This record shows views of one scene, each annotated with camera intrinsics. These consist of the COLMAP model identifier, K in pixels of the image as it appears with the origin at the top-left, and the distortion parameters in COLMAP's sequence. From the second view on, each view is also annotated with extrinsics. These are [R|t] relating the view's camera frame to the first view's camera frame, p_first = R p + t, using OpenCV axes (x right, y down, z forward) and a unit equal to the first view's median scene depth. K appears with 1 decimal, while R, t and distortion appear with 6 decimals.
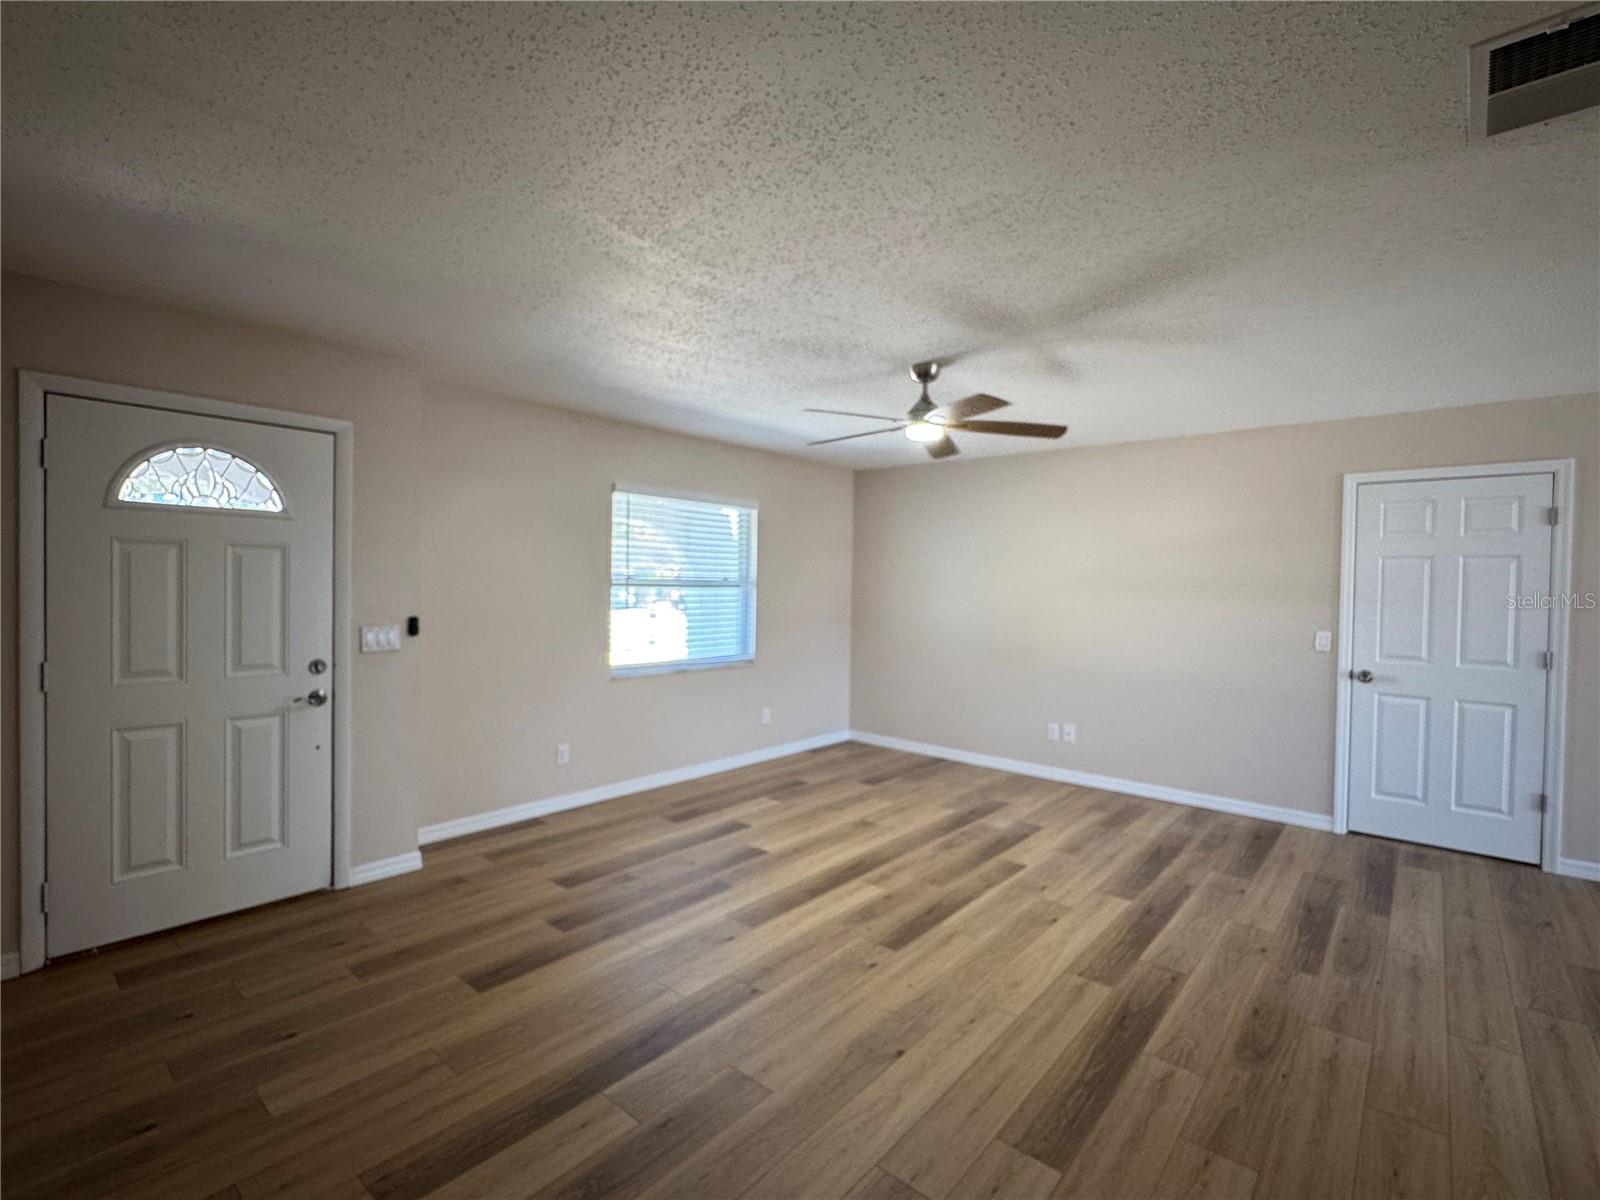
lens RADIAL K [[759.4, 0, 798.8], [0, 759.4, 594.0], [0, 0, 1]] dist [-0.013300, 0.001917]
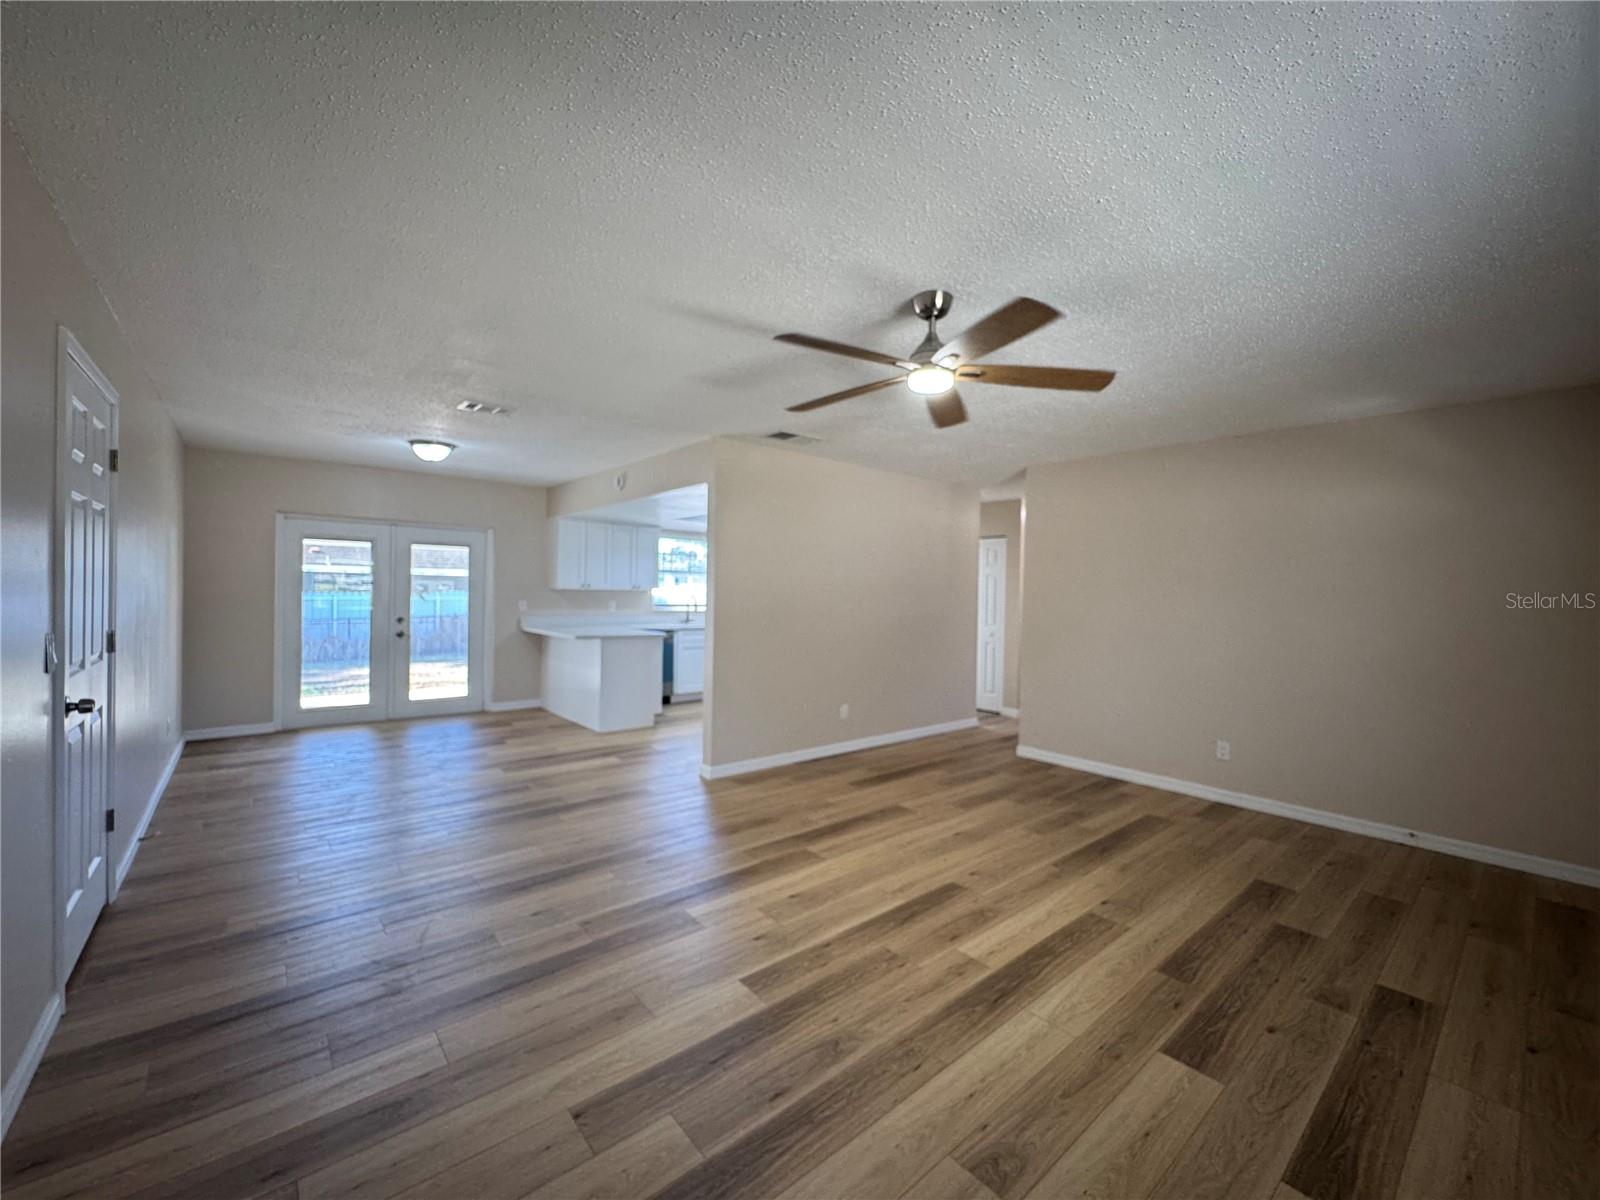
lens RADIAL K [[639.3, 0, 797.1], [0, 639.3, 597.5], [0, 0, 1]] dist [-0.009928, 0.001013]
pose [[-0.985472, -0.040695, 0.164889, 0.182756], [-0.035776, 0.998825, 0.032698, -0.006595], [-0.166026, 0.026324, -0.985770, 1.657173]]
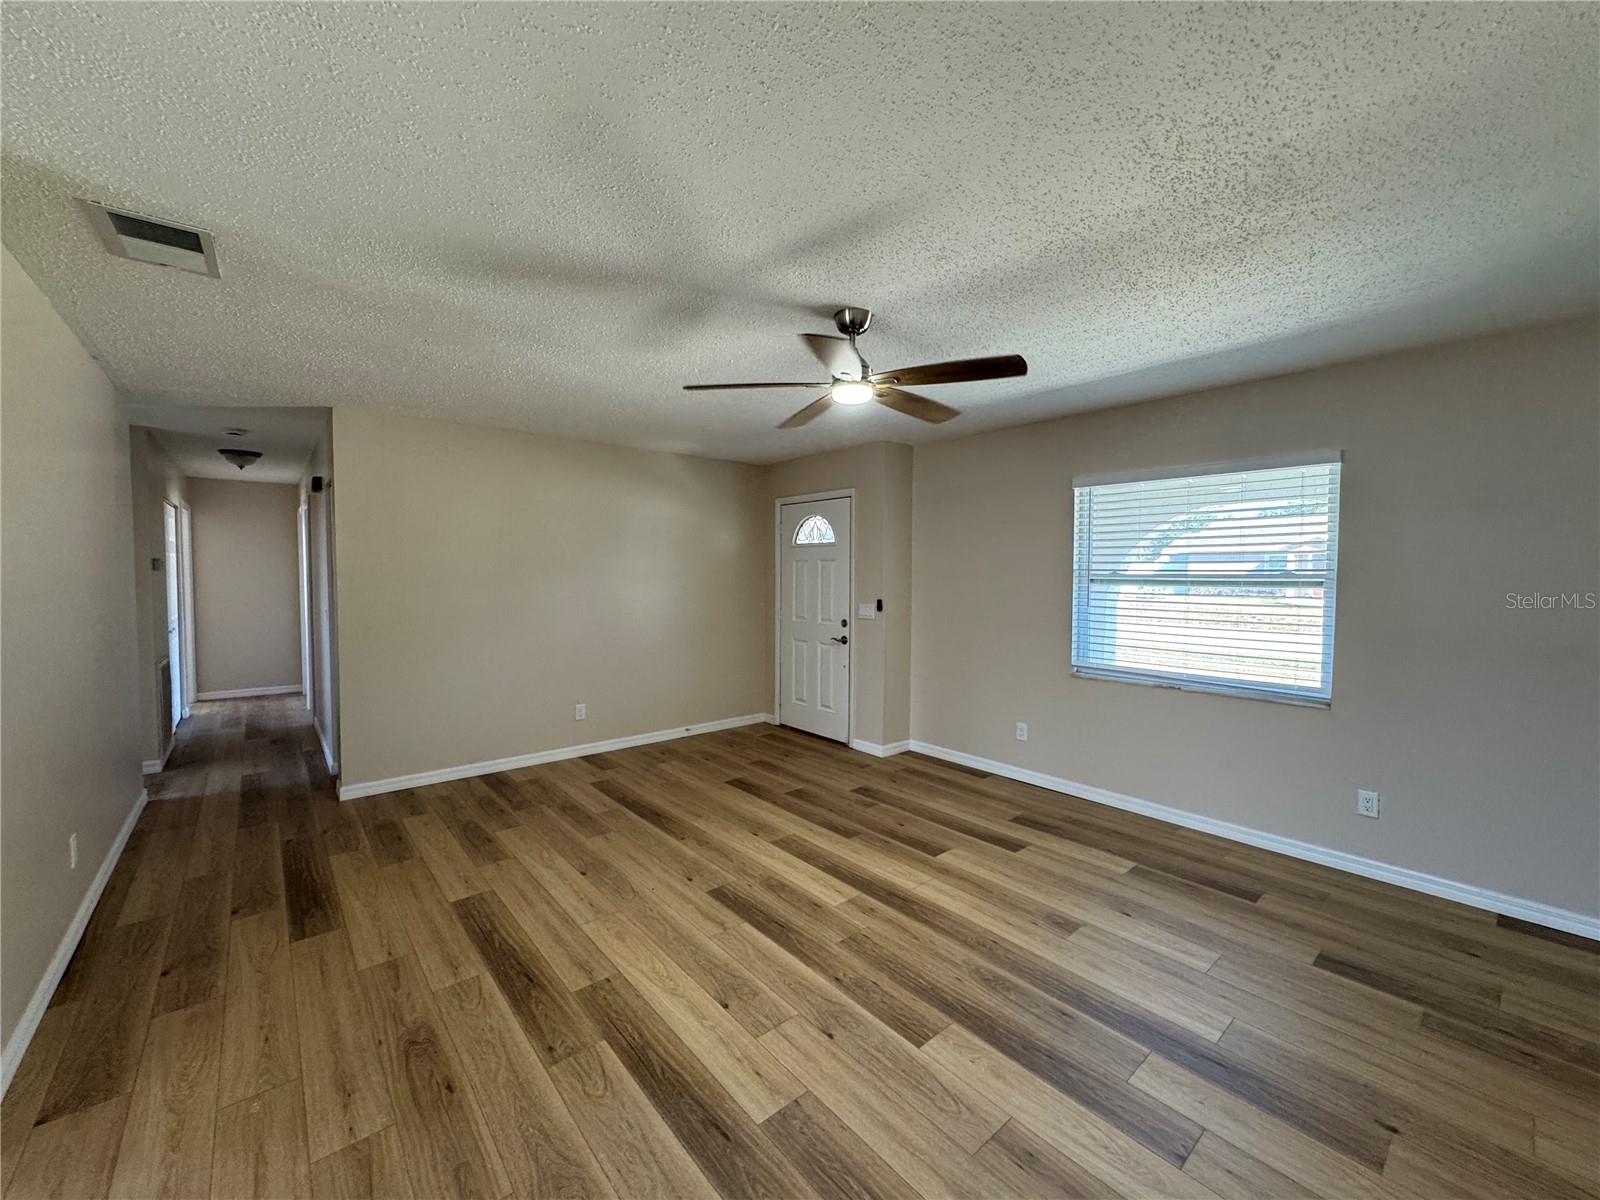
lens RADIAL K [[639.3, 0, 793.7], [0, 639.3, 596.5], [0, 0, 1]] dist [-0.009928, 0.001013]
pose [[-0.171542, 0.022455, -0.984921, 0.863782], [-0.023042, 0.999375, 0.026797, -0.009119], [0.984907, 0.027291, -0.170917, 1.048093]]
